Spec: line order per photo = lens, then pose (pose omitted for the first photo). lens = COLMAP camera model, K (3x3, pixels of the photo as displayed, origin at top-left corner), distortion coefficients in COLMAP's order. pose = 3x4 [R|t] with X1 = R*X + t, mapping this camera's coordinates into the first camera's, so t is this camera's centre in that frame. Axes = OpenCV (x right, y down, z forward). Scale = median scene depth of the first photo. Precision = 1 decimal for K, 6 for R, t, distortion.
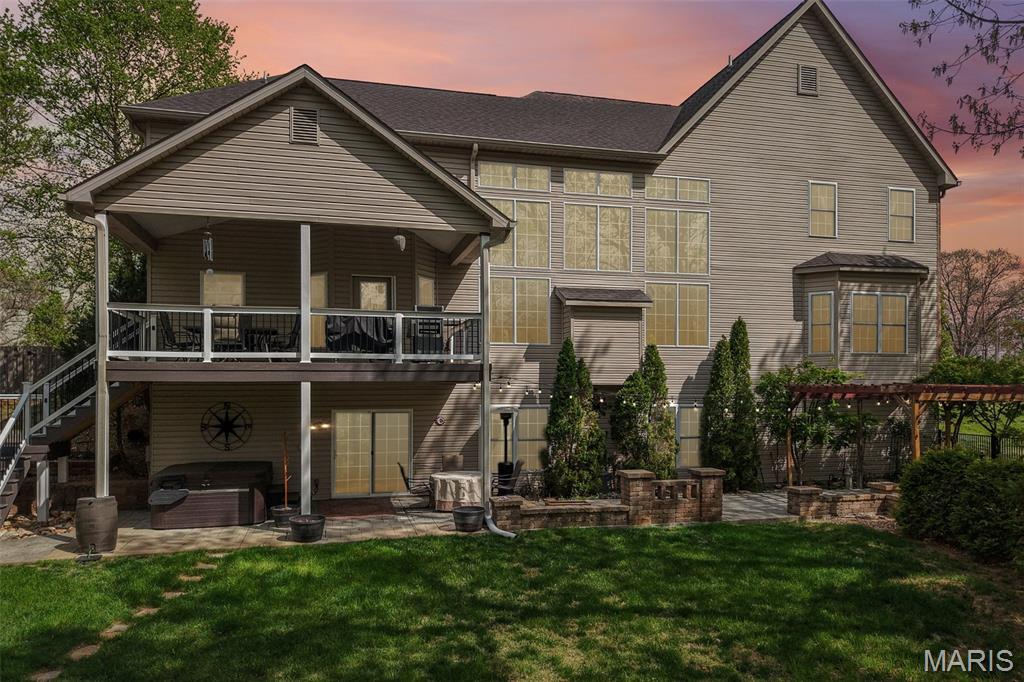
lens RADIAL K [[680.9, 0, 511.9], [0, 680.9, 310.5], [0, 0, 1]] dist [0.115391, -0.194930]
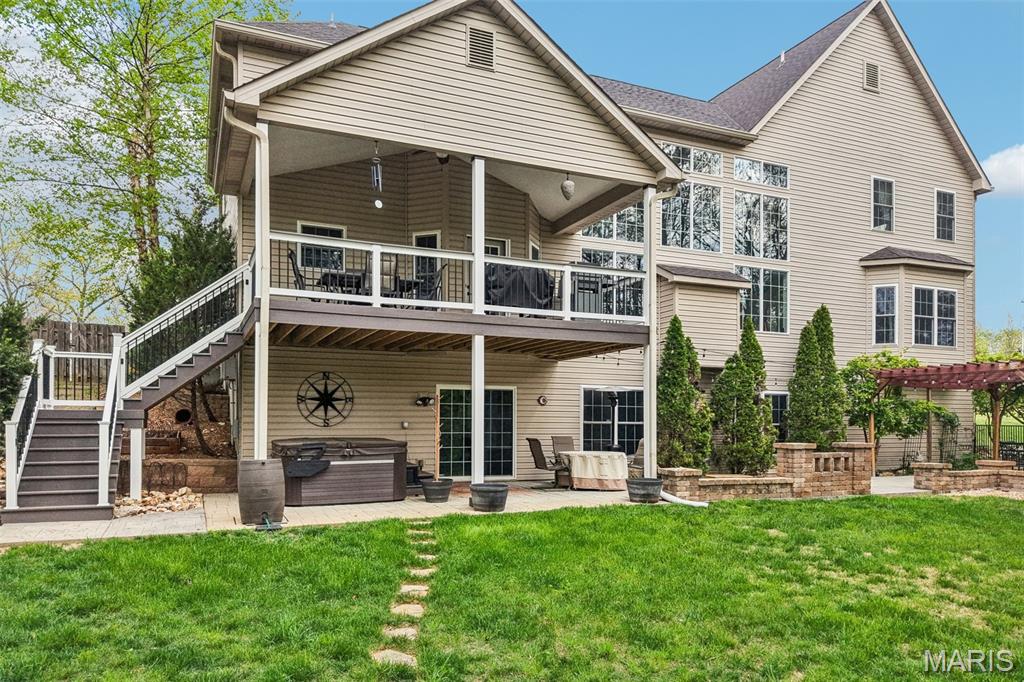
lens RADIAL K [[694.2, 0, 512.0], [0, 694.2, 341.0], [0, 0, 1]] dist [0.069496, -0.077641]
pose [[0.986498, 0.023996, 0.162004, -0.352475], [-0.024023, 0.999710, -0.001794, 0.097177], [-0.162000, -0.002122, 0.986789, 0.092481]]
